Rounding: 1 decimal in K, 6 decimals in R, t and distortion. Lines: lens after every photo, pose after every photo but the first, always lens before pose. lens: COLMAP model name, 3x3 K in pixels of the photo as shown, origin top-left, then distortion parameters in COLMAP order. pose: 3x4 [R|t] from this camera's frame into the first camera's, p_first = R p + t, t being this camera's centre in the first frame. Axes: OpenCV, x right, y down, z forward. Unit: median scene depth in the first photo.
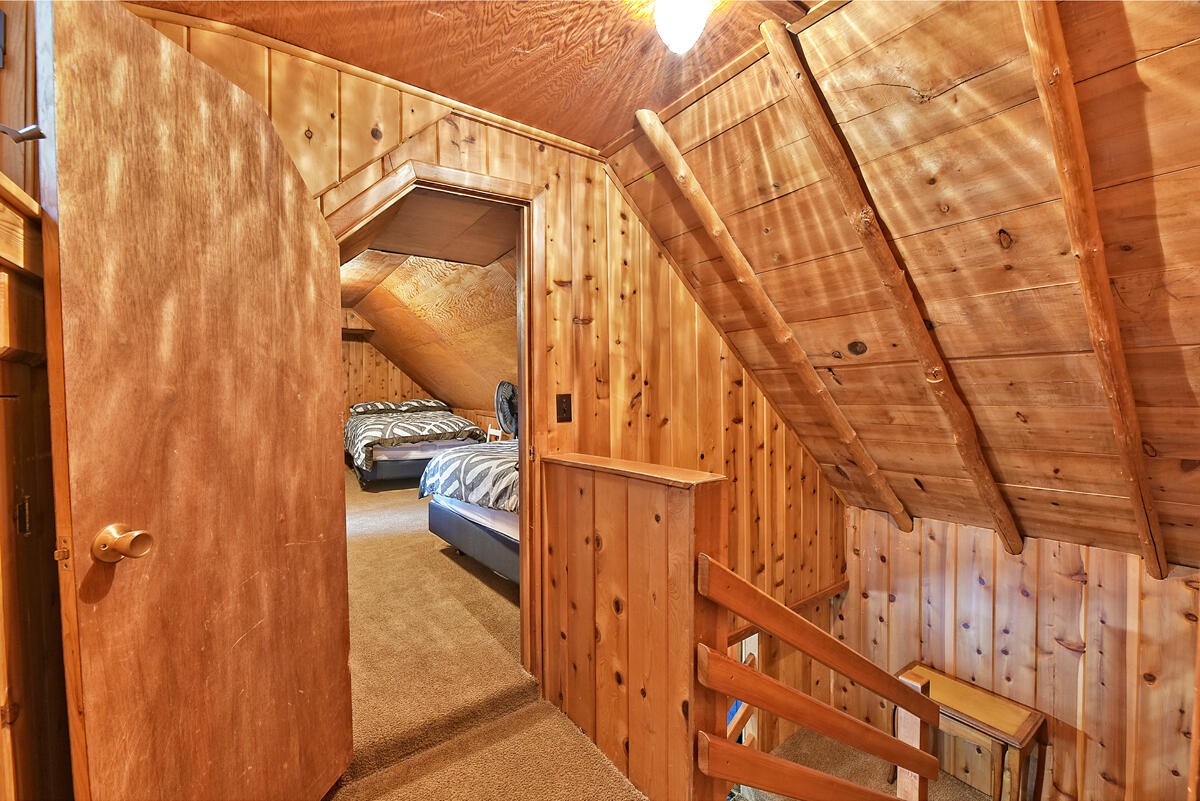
lens RADIAL K [[479.9, 0, 589.7], [0, 479.9, 404.5], [0, 0, 1]] dist [-0.000138, -0.000076]
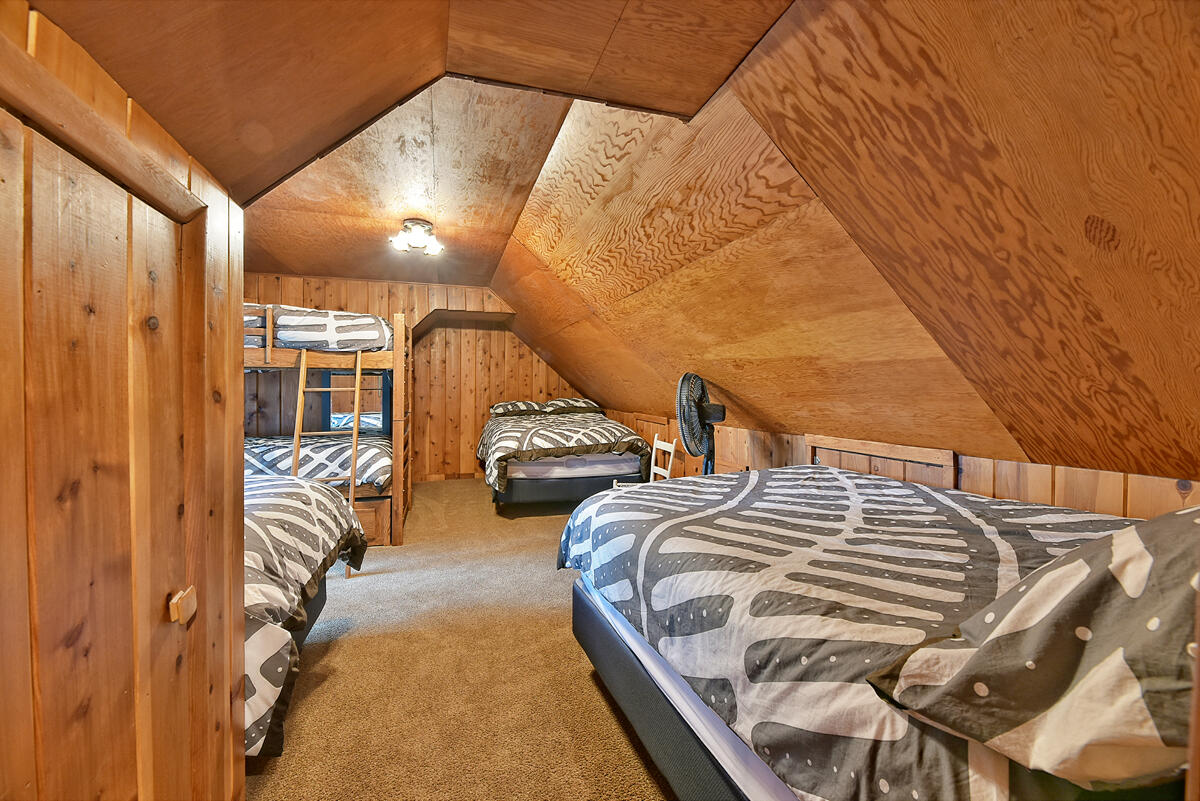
lens RADIAL K [[488.3, 0, 585.4], [0, 488.3, 385.7], [0, 0, 1]] dist [-0.000905, -0.000194]
pose [[0.952141, -0.001082, -0.305656, -0.090076], [-0.009010, 0.999460, -0.031603, -0.008495], [0.305525, 0.032844, 0.951617, 0.278837]]
